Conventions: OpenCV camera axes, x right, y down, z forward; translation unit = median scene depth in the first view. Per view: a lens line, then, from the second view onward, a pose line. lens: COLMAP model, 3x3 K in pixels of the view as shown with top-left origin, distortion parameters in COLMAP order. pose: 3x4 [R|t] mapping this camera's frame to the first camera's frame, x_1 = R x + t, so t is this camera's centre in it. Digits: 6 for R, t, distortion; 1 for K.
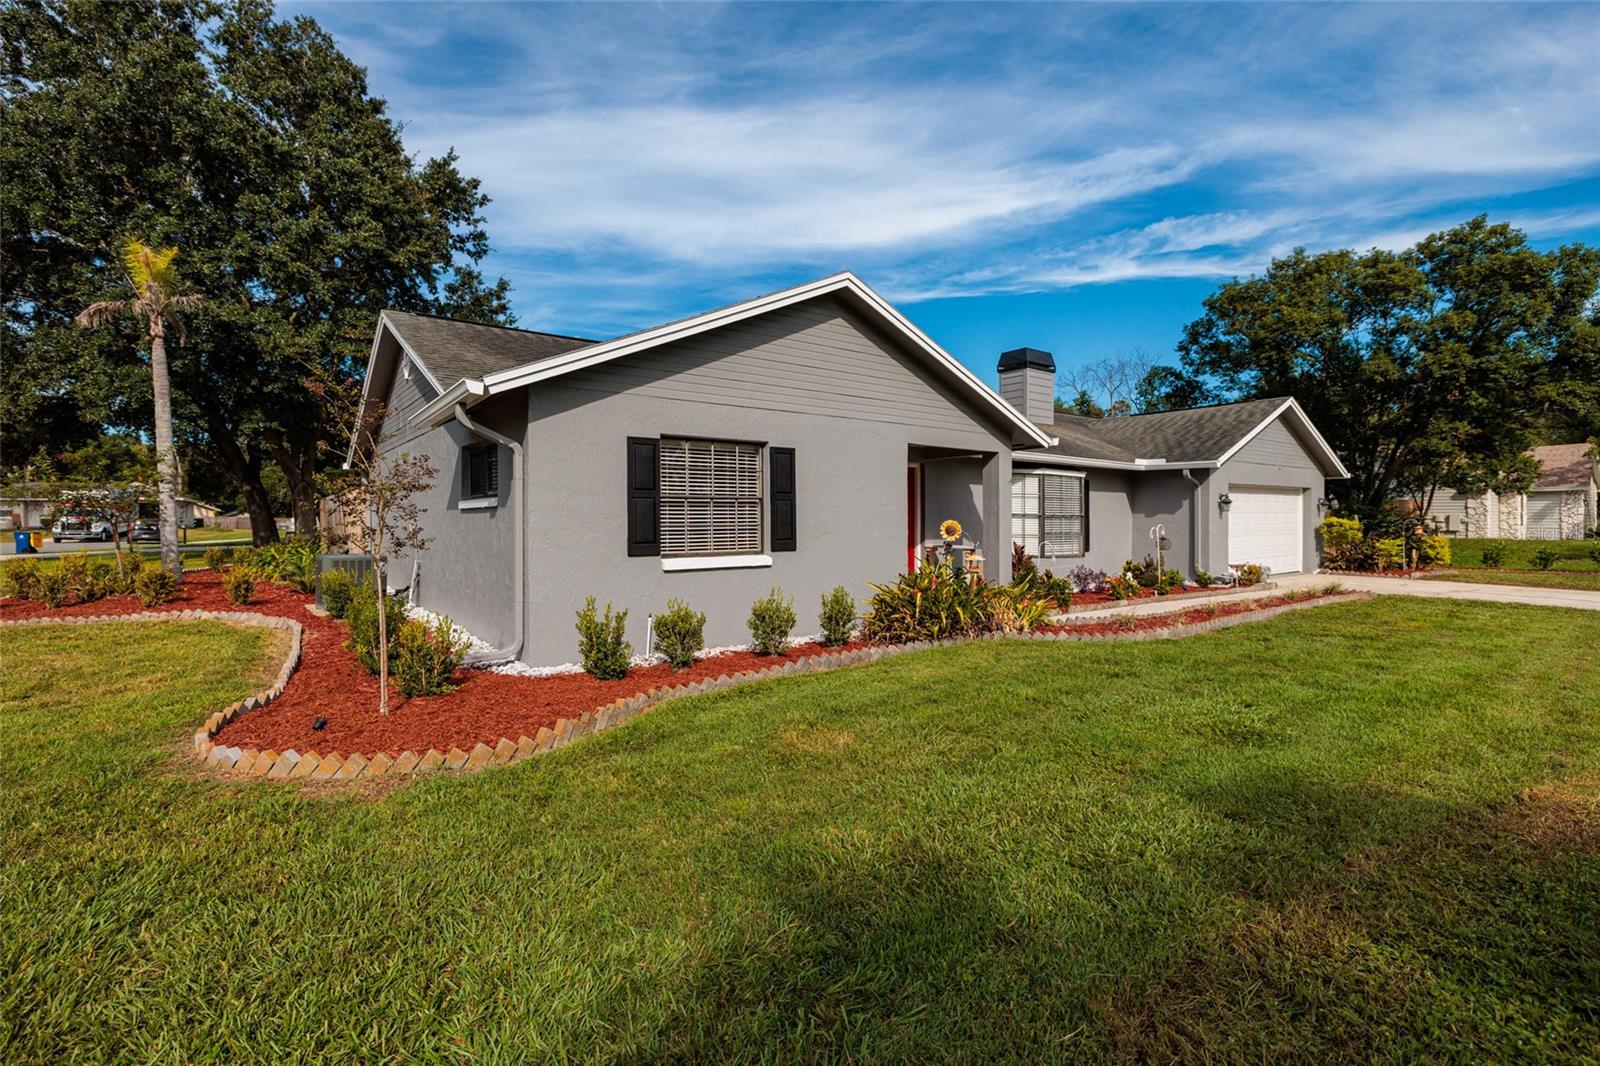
lens RADIAL K [[754.9, 0, 790.8], [0, 754.9, 574.4], [0, 0, 1]] dist [0.001235, -0.000195]
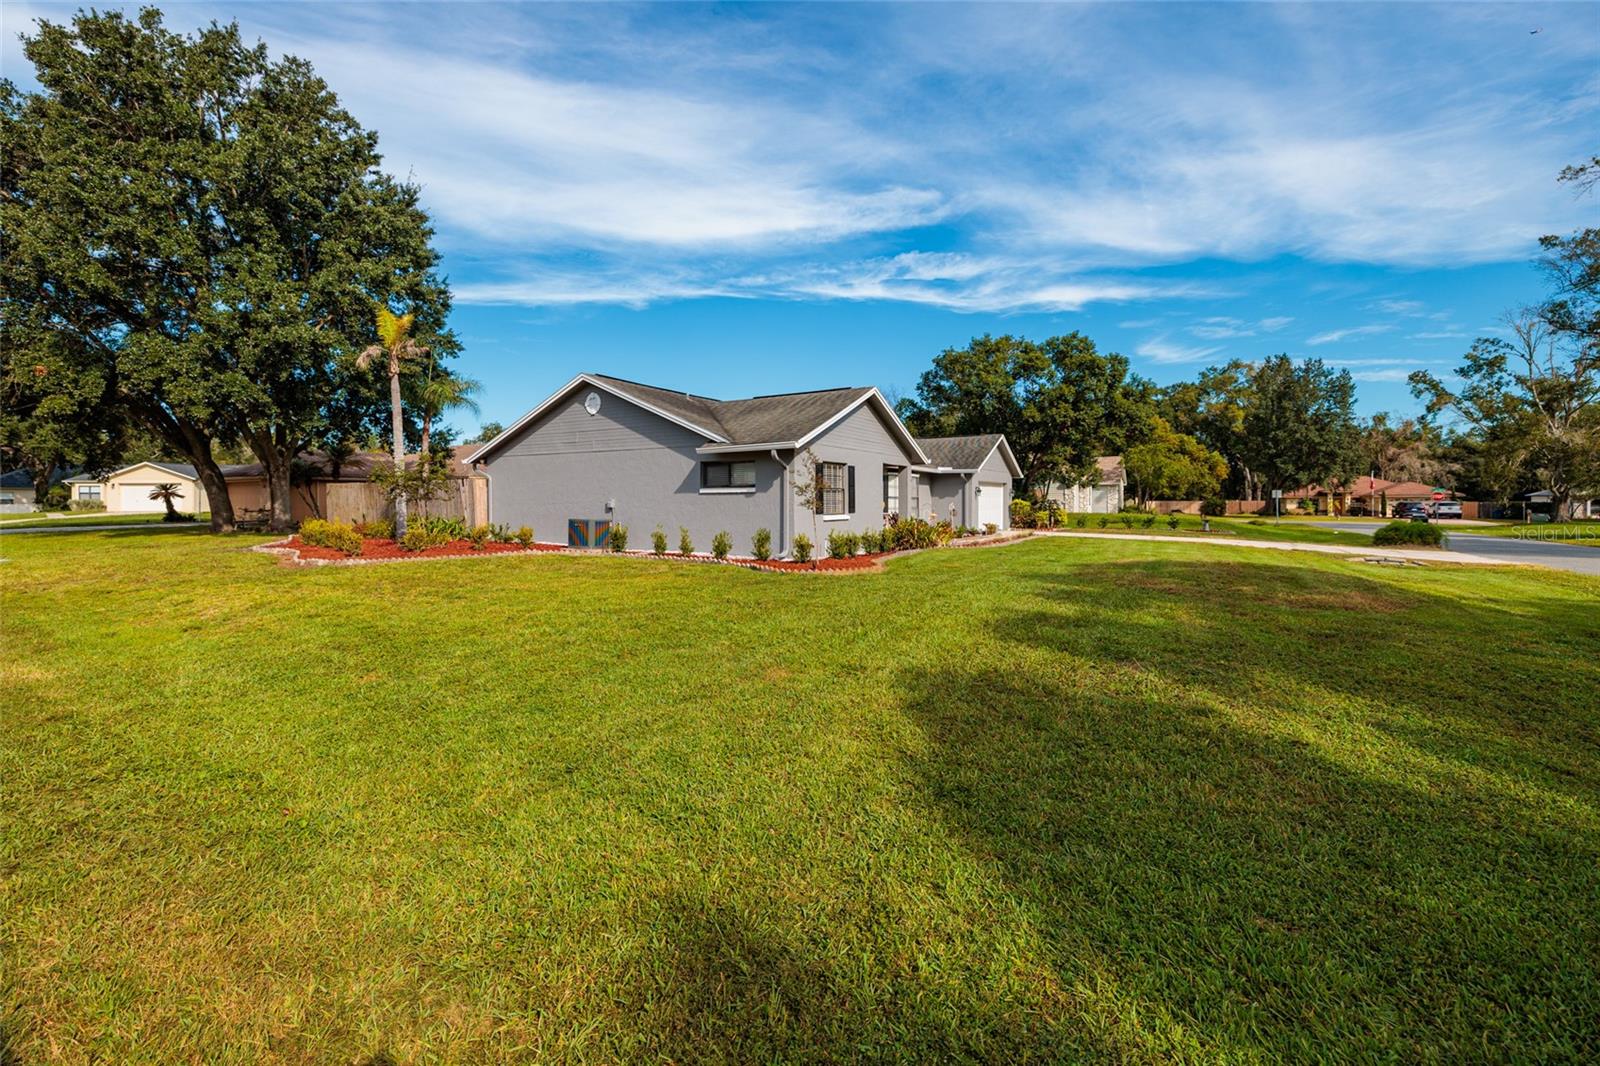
lens RADIAL K [[714.3, 0, 801.2], [0, 714.3, 593.0], [0, 0, 1]] dist [0.001455, 0.000297]
pose [[0.921737, -0.049604, 0.384631, -0.473719], [0.029778, 0.997911, 0.057336, 0.038405], [-0.386671, -0.041395, 0.921288, -0.429929]]
